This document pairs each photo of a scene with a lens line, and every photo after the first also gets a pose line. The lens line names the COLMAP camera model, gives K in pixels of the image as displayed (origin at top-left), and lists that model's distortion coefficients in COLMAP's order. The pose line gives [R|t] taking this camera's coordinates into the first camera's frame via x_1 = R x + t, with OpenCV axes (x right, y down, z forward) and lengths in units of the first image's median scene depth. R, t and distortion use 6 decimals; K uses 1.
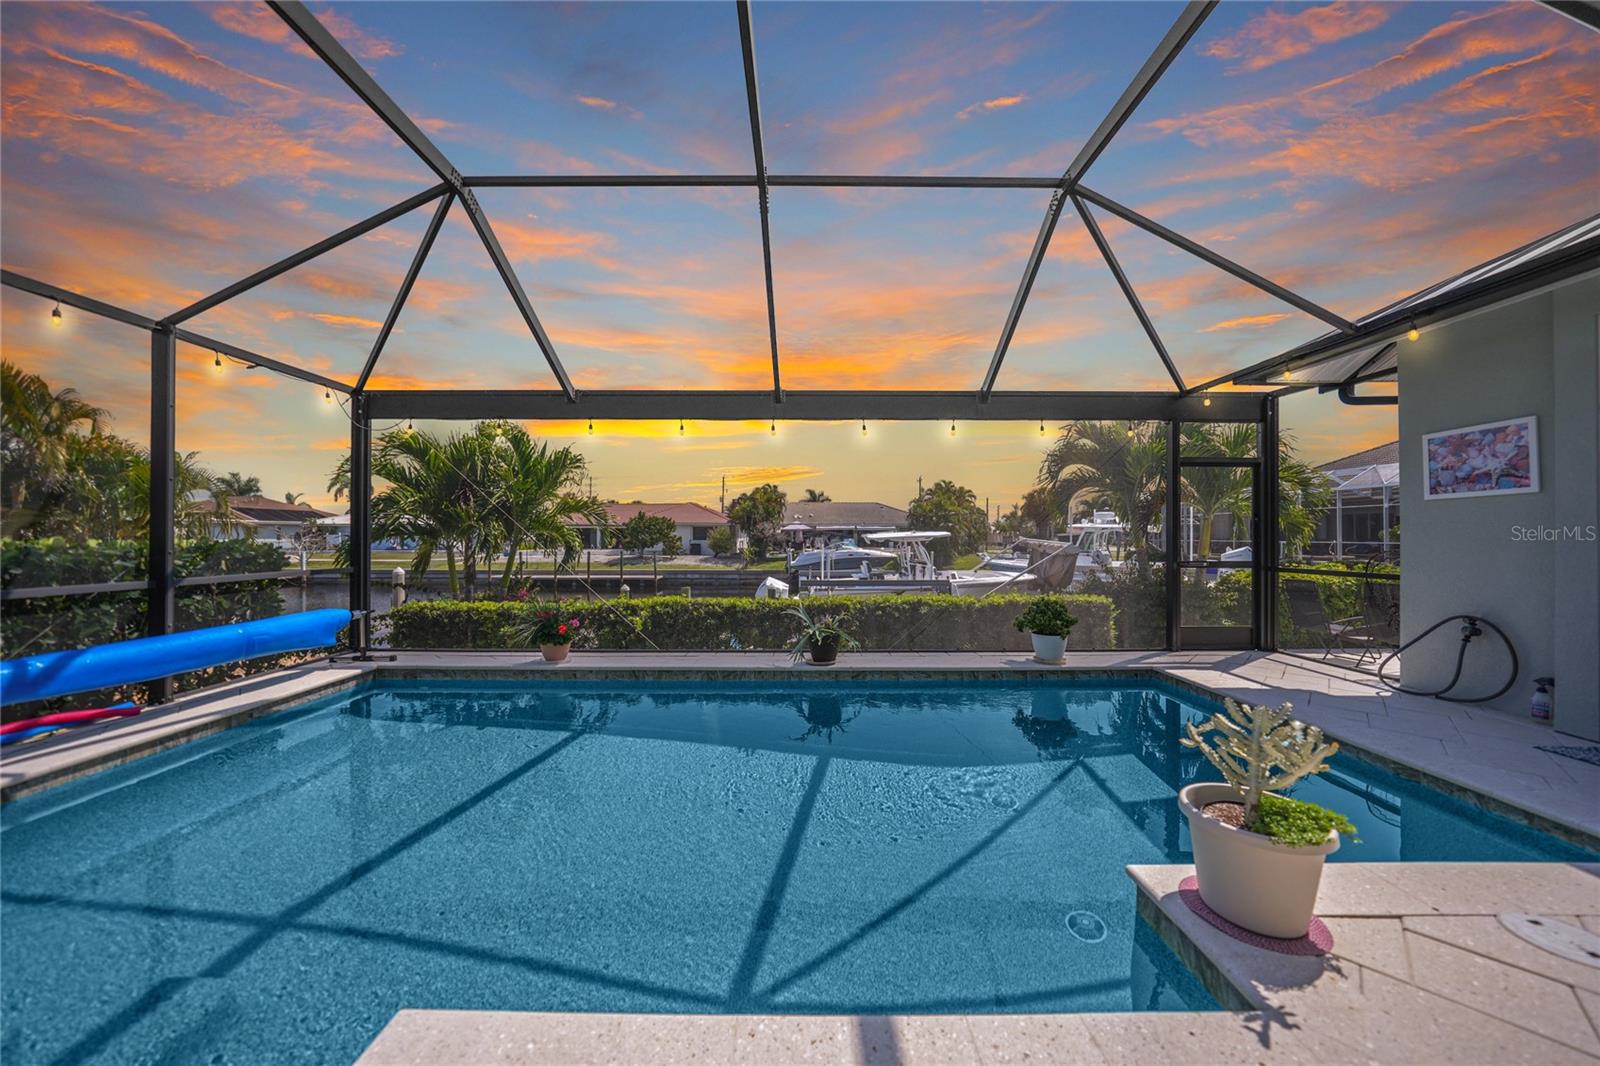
lens RADIAL K [[555.3, 0, 800.9], [0, 555.3, 533.1], [0, 0, 1]] dist [-0.026616, 0.005945]
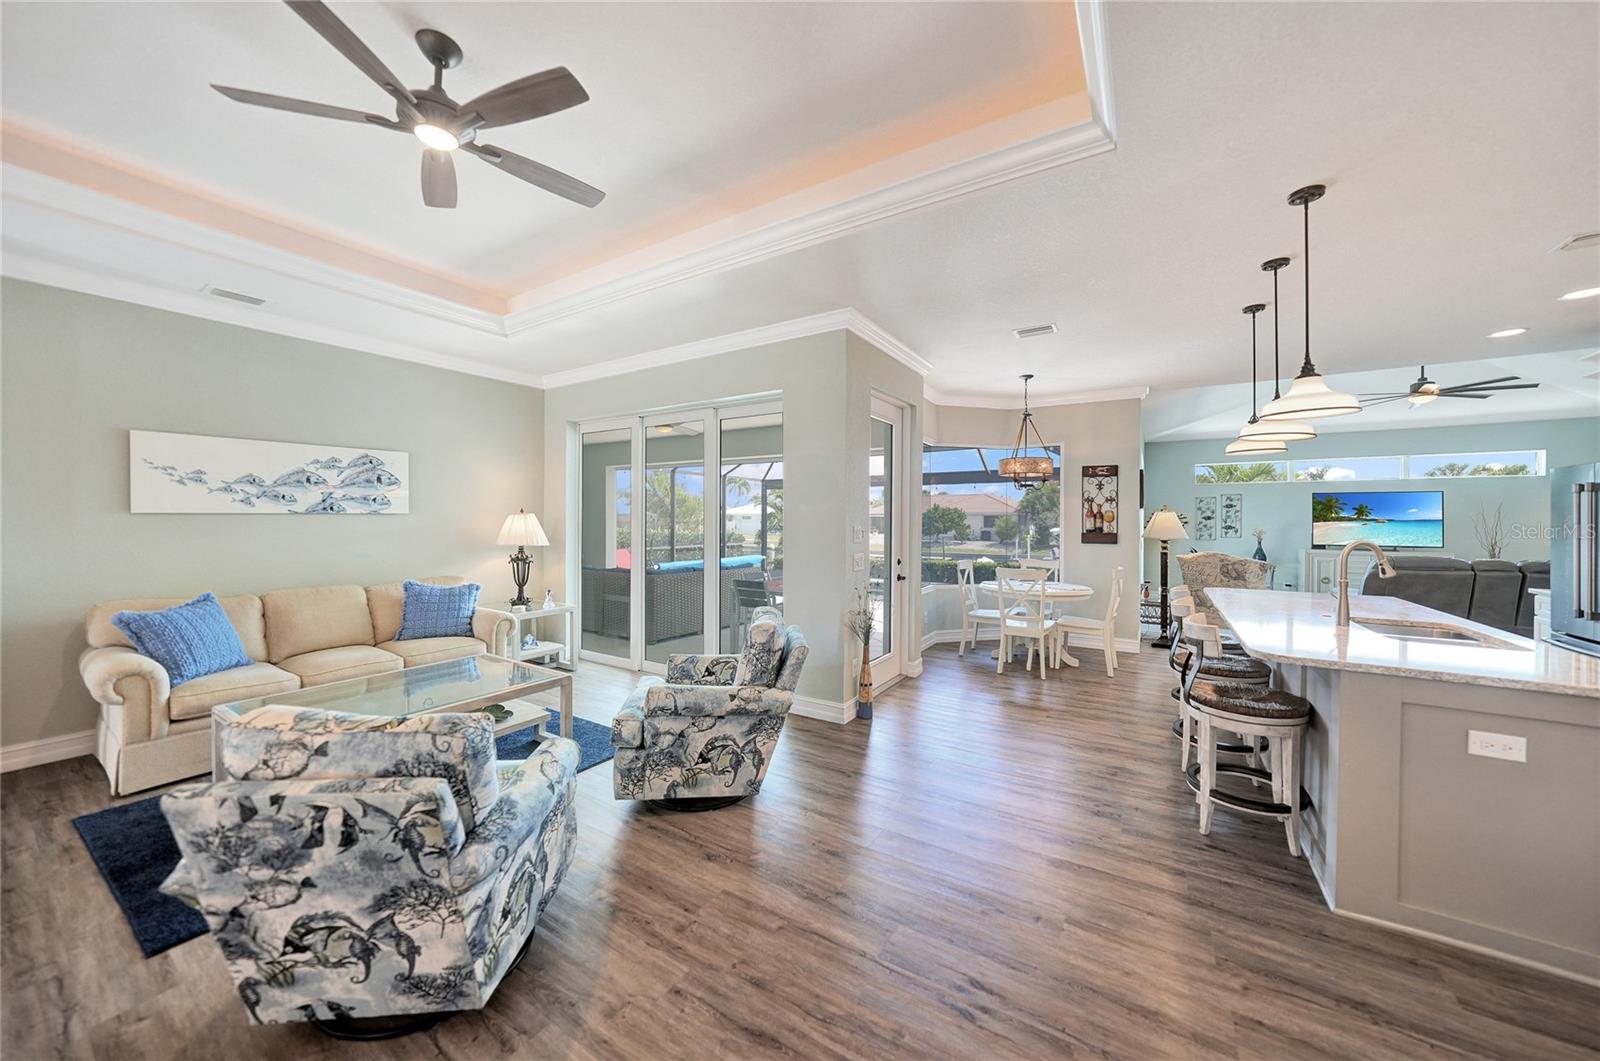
lens RADIAL K [[559.0, 0, 800.9], [0, 559.0, 527.2], [0, 0, 1]] dist [-0.031211, 0.008369]
pose [[0.840746, 0.009520, -0.541345, 0.857391], [-0.000550, 0.999860, 0.016729, -0.058152], [0.541429, -0.013767, 0.840634, -1.236254]]
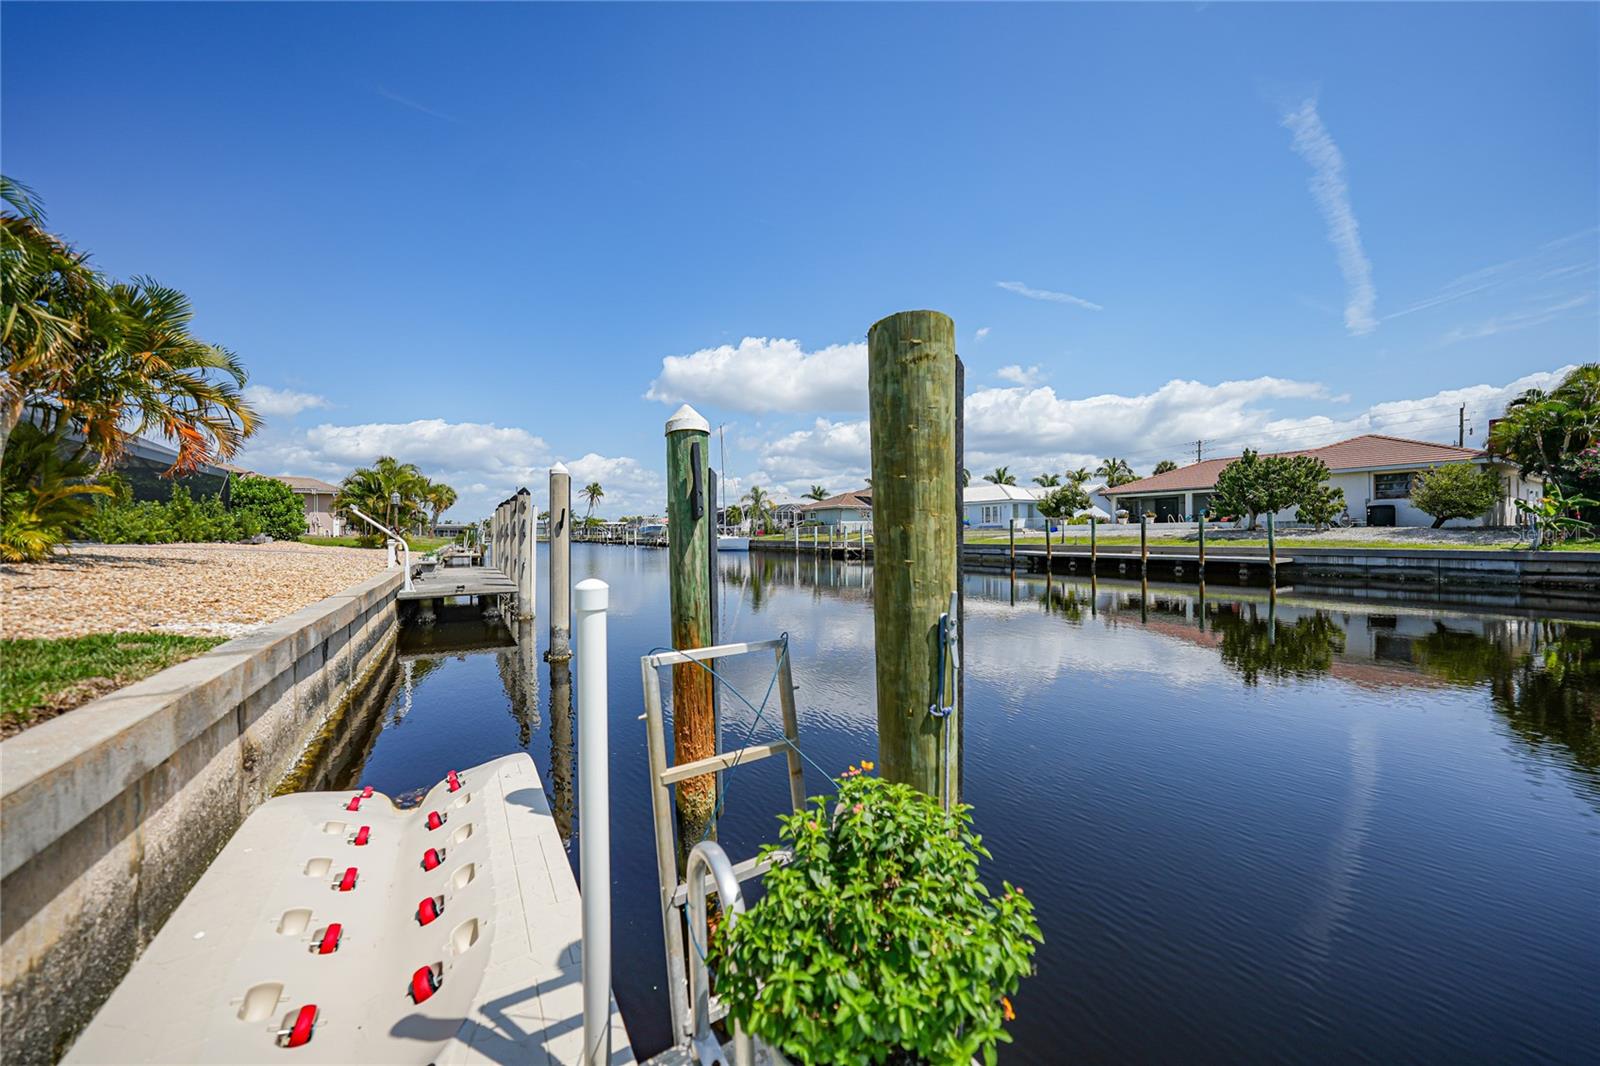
lens RADIAL K [[555.3, 0, 800.9], [0, 555.3, 533.1], [0, 0, 1]] dist [-0.026616, 0.005945]
pose [[0.517924, -0.005933, -0.855406, -0.282283], [0.010378, 0.999946, -0.000652, 0.320693], [0.855363, -0.008540, 0.517958, 2.114479]]
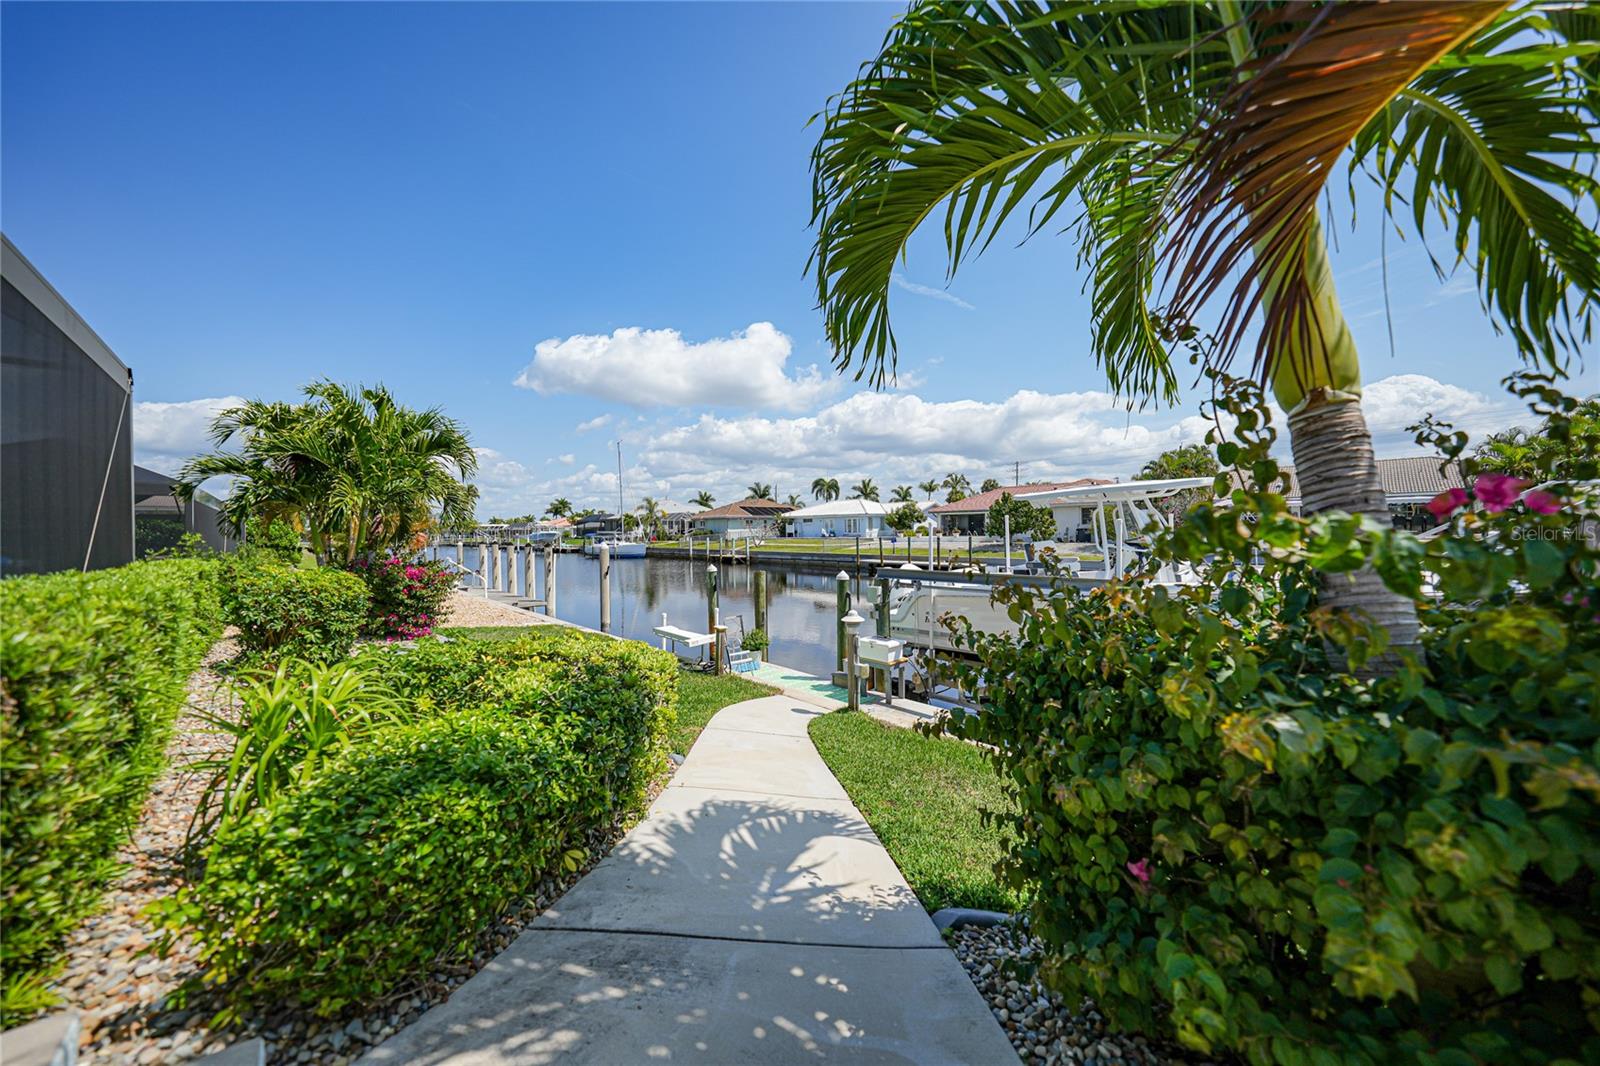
lens RADIAL K [[555.3, 0, 800.9], [0, 555.3, 533.1], [0, 0, 1]] dist [-0.026616, 0.005945]
pose [[0.684237, -0.004739, -0.729244, 0.935729], [0.017459, 0.999799, 0.009883, 0.083636], [0.729051, -0.019494, 0.684182, 1.157460]]
